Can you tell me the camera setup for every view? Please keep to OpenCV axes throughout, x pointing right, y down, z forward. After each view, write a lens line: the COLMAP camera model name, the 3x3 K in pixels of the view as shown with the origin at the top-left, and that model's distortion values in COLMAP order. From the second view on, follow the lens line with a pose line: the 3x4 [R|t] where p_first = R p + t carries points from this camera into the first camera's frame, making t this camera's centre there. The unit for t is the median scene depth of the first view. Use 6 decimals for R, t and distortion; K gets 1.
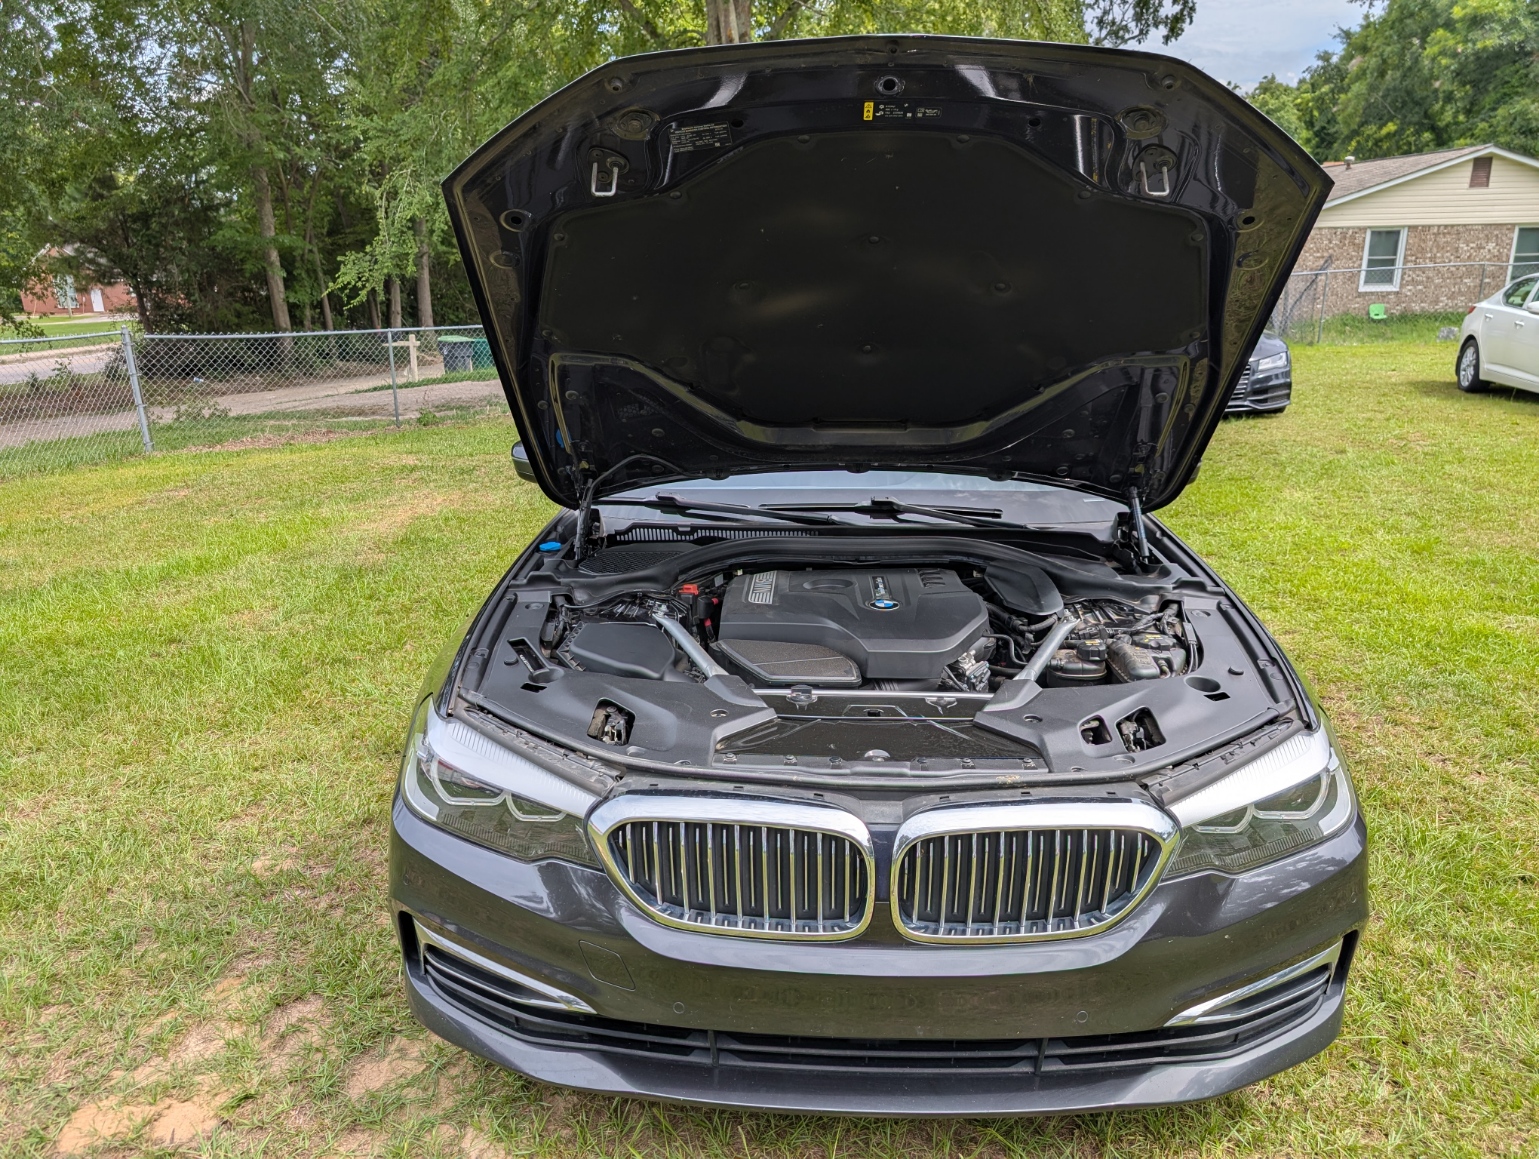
lens RADIAL K [[1184.7, 0, 769.5], [0, 1184.7, 579.5], [0, 0, 1]] dist [0.002041, -0.000354]
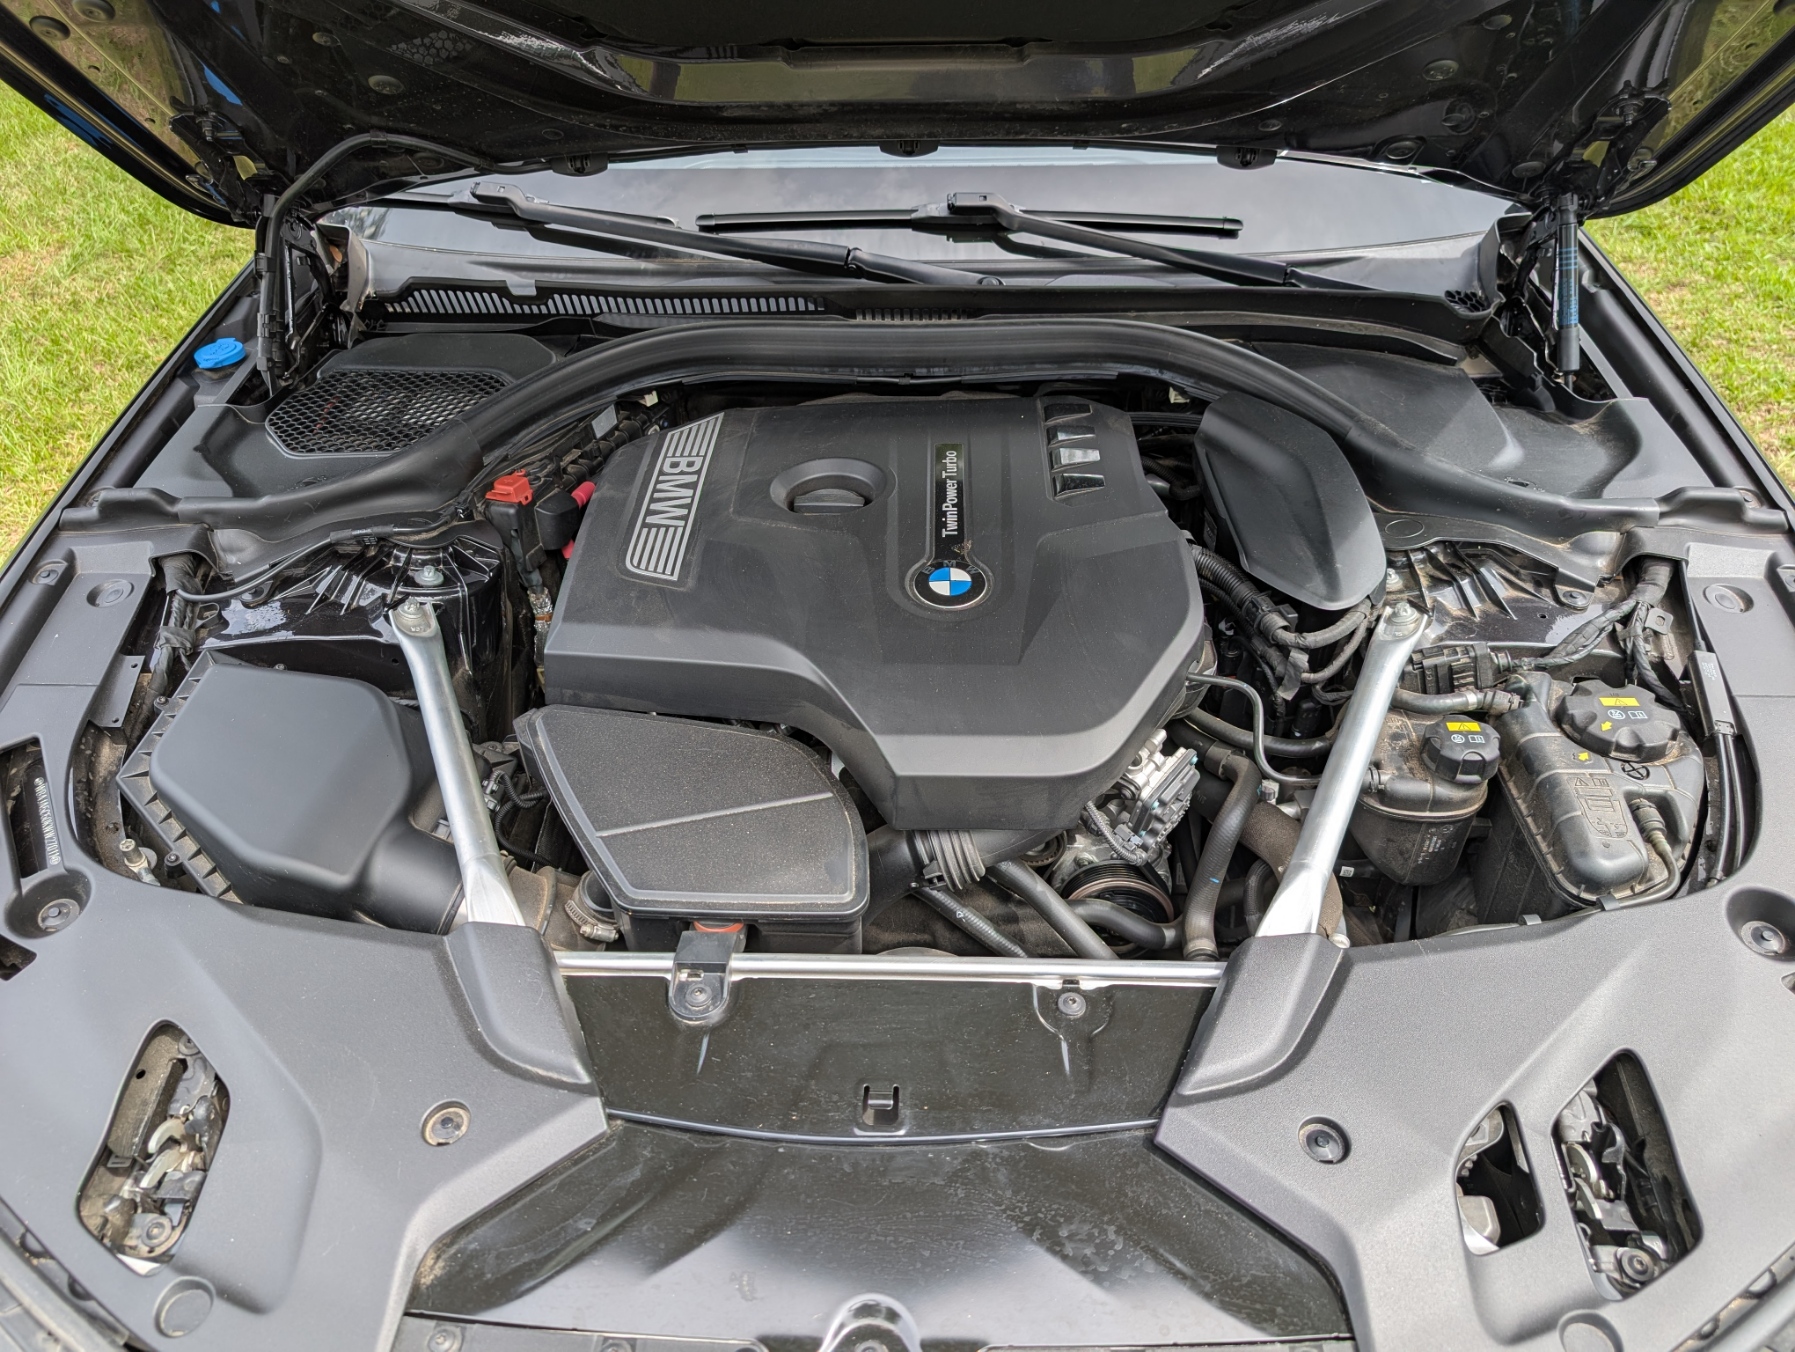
lens RADIAL K [[1309.7, 0, 897.5], [0, 1309.7, 676.0], [0, 0, 1]] dist [-0.037952, 0.068824]
pose [[0.999799, -0.016511, -0.011362, 0.081088], [0.019818, 0.898914, 0.437676, -0.142392], [0.002987, -0.437813, 0.899061, 0.562854]]
